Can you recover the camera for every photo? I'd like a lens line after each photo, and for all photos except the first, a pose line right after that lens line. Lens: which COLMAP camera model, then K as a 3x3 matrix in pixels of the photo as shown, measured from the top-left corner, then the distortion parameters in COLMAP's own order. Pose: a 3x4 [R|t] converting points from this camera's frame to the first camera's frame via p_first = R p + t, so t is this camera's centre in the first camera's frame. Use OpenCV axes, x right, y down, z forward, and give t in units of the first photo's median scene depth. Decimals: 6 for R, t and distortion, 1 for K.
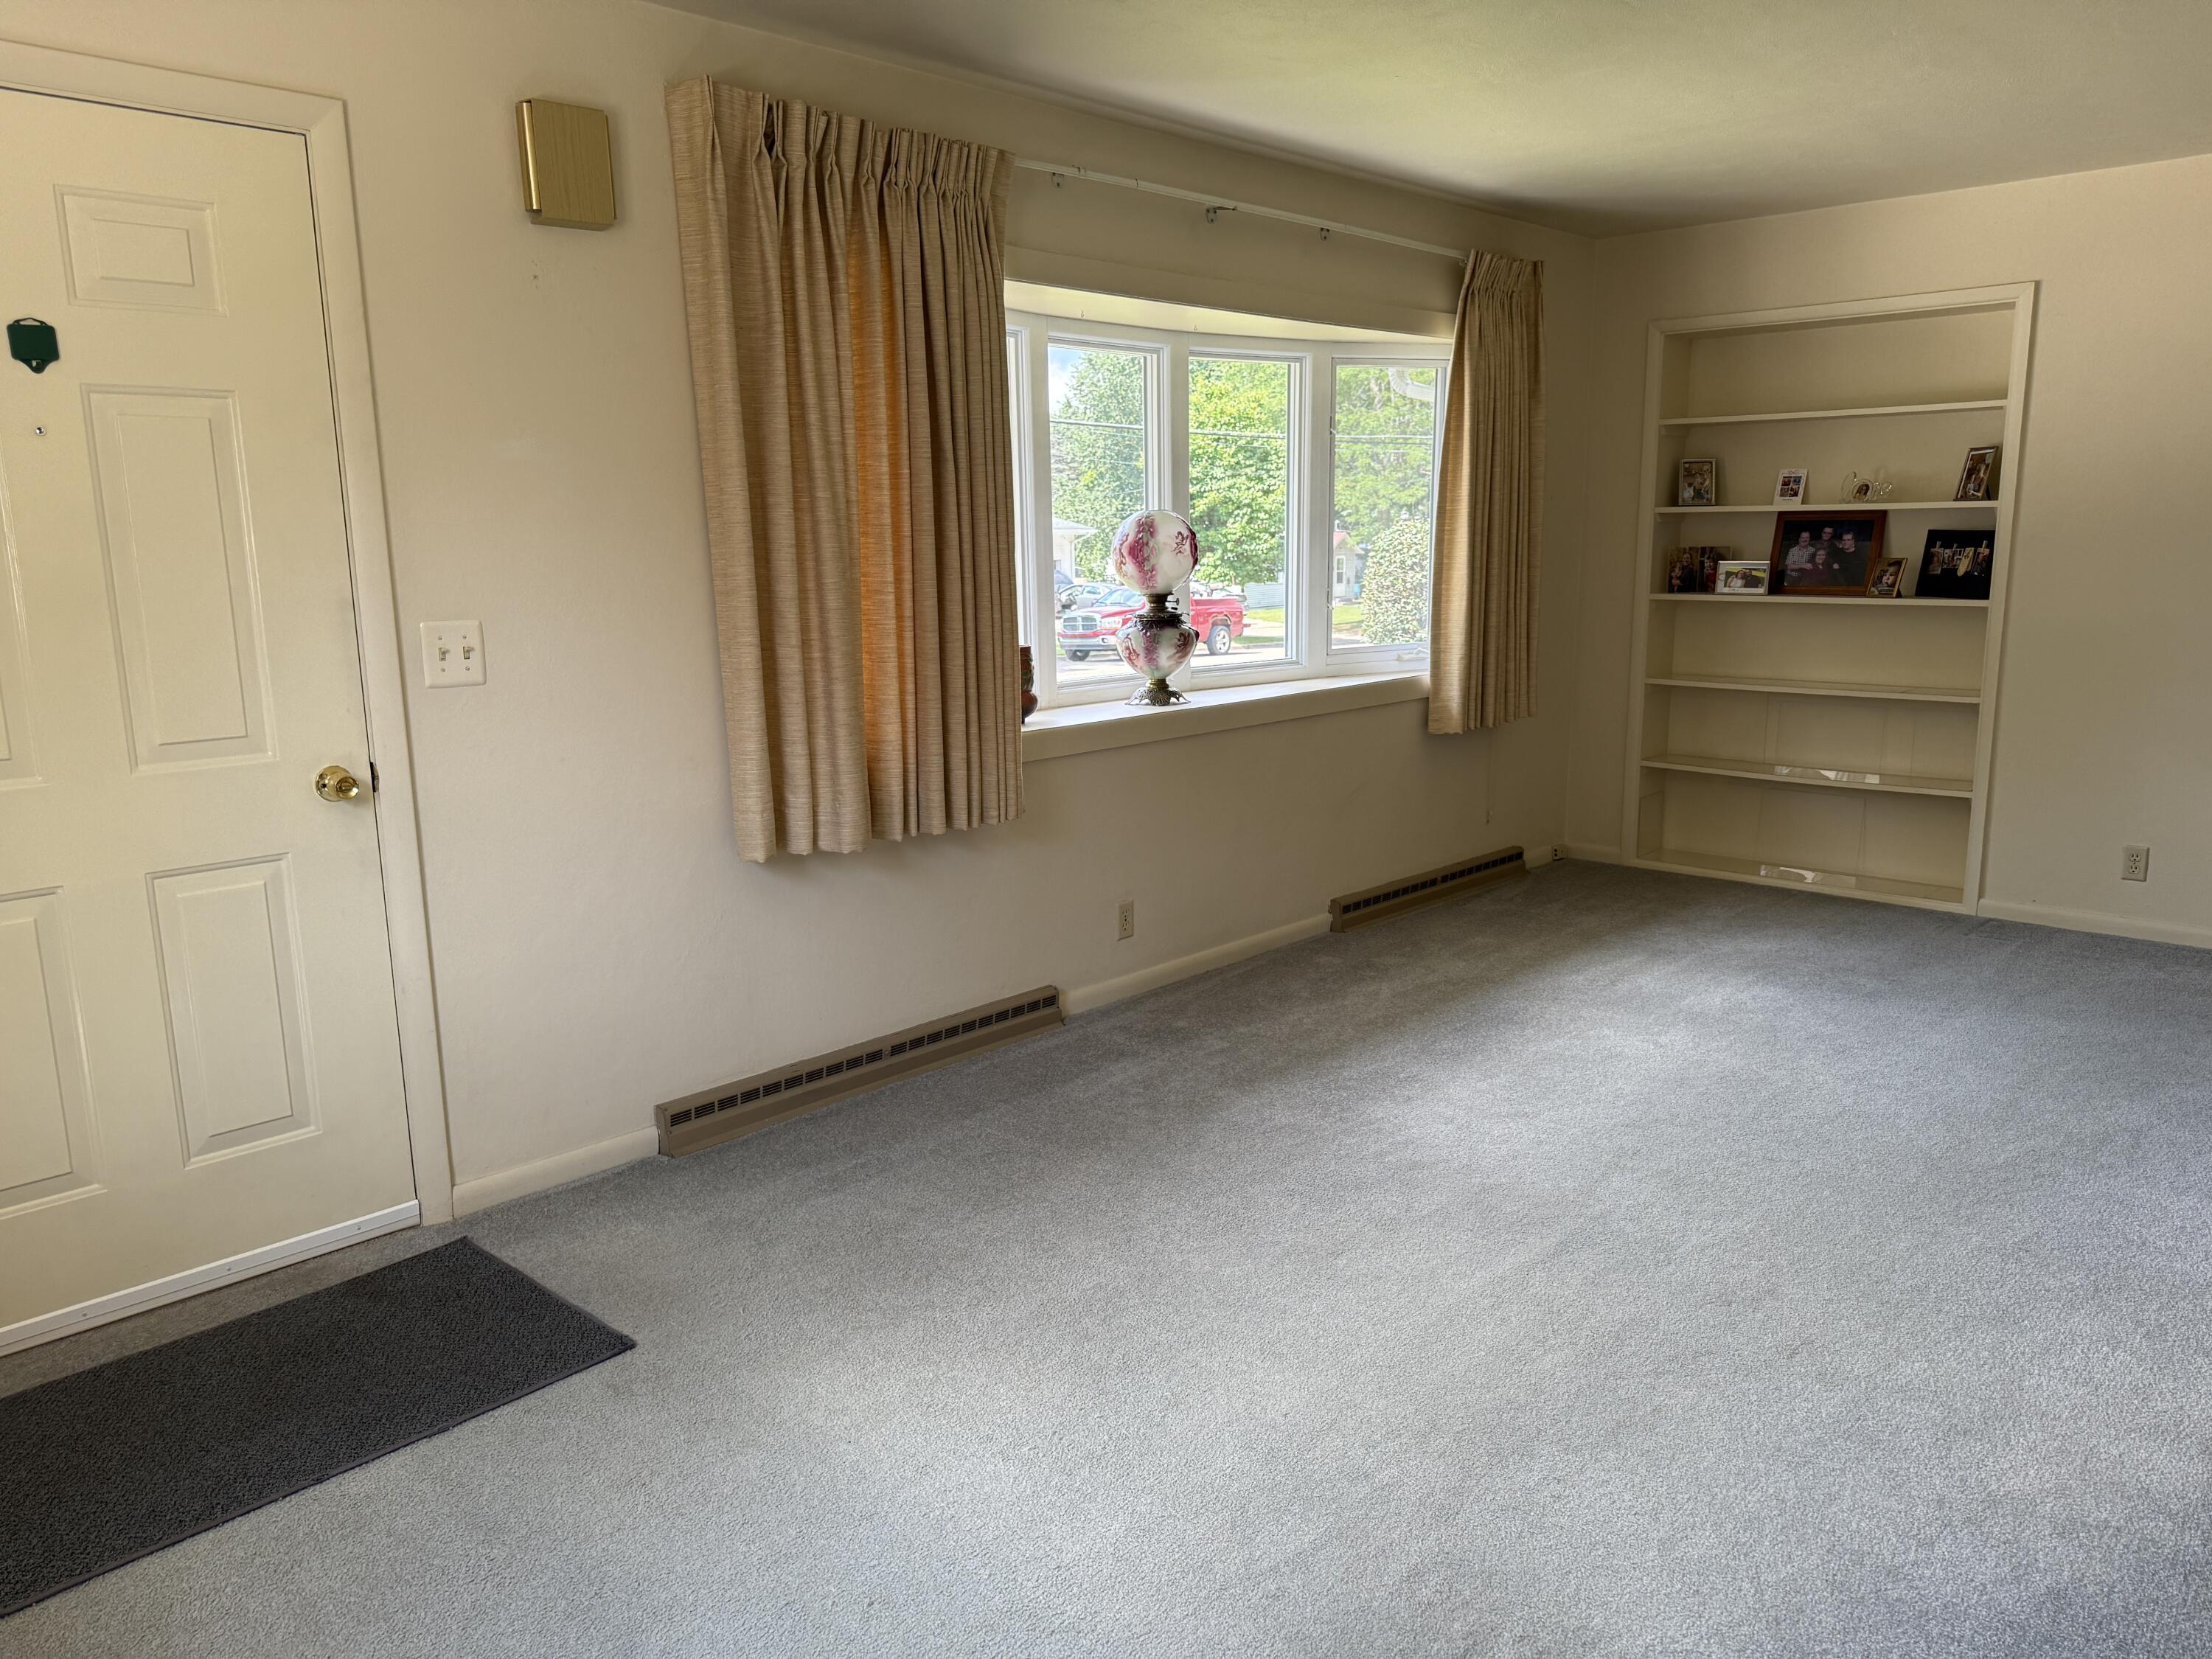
lens RADIAL K [[1556.5, 0, 1095.6], [0, 1556.5, 829.4], [0, 0, 1]] dist [0.046343, -0.065112]
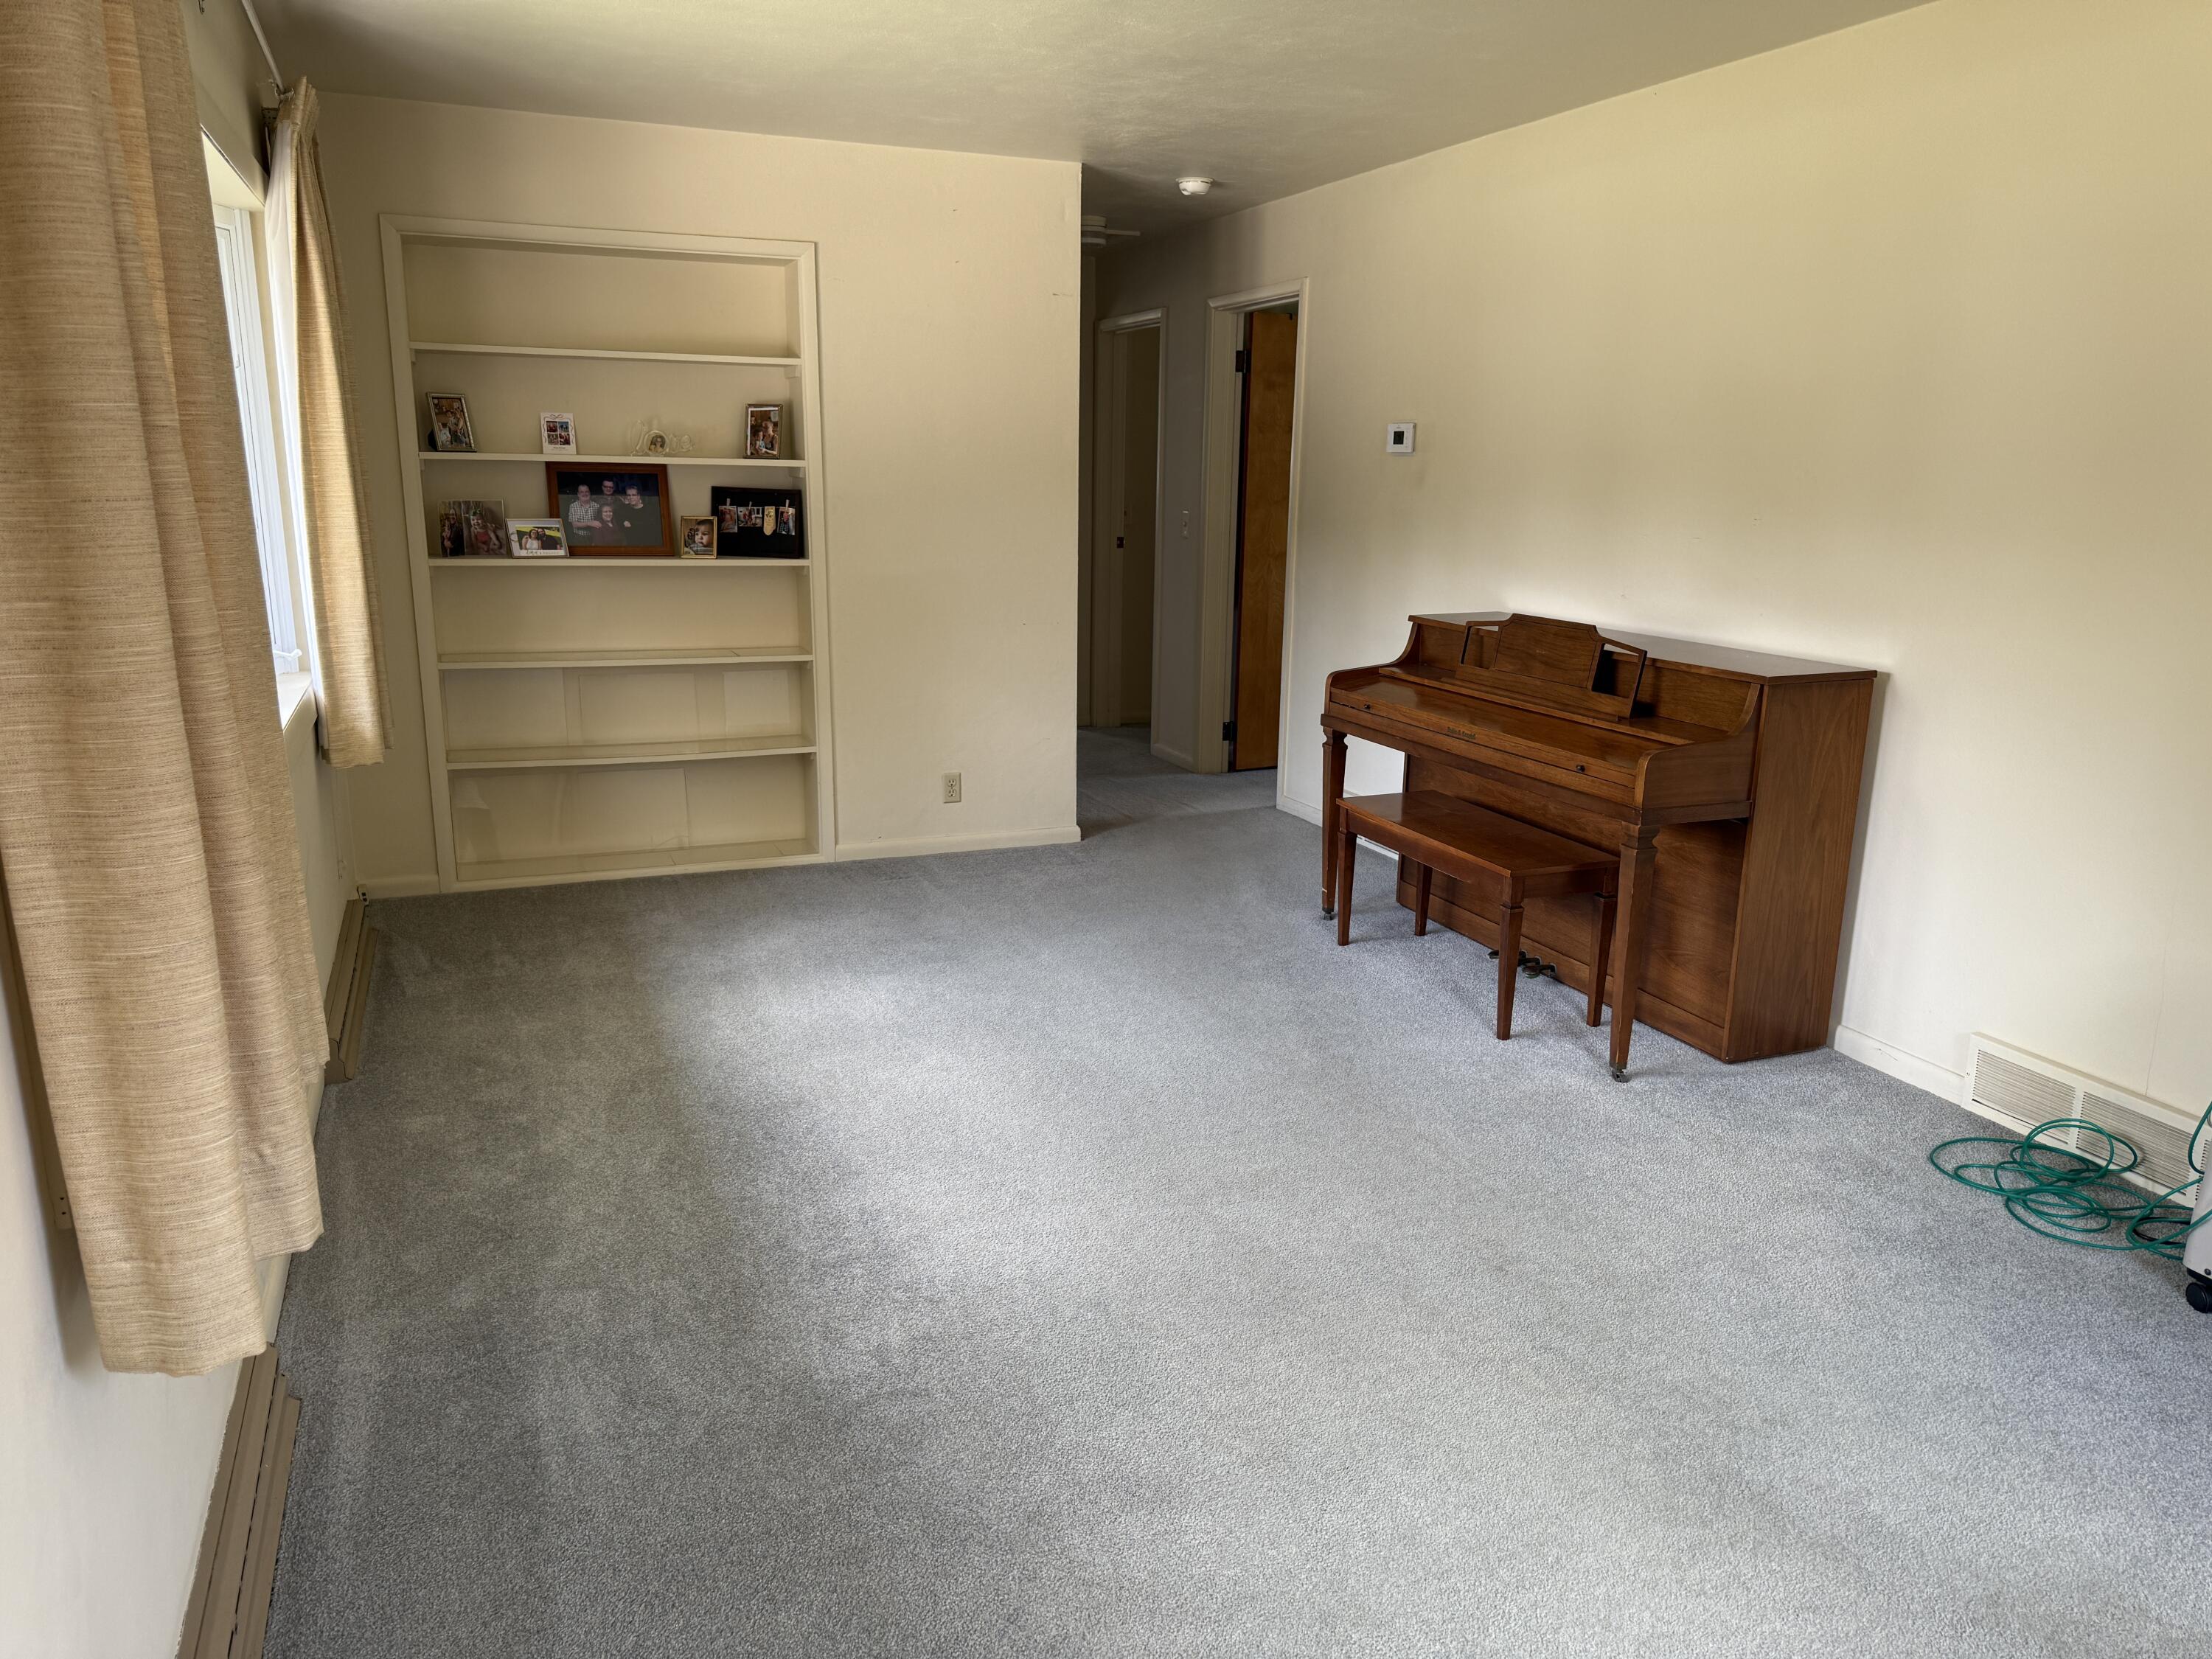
lens RADIAL K [[1556.5, 0, 1102.4], [0, 1556.5, 832.7], [0, 0, 1]] dist [0.046343, -0.065112]
pose [[0.397721, -0.190736, 0.897462, -0.285305], [0.150897, 0.978432, 0.141073, -0.081074], [-0.905013, 0.079316, 0.417925, 0.392753]]
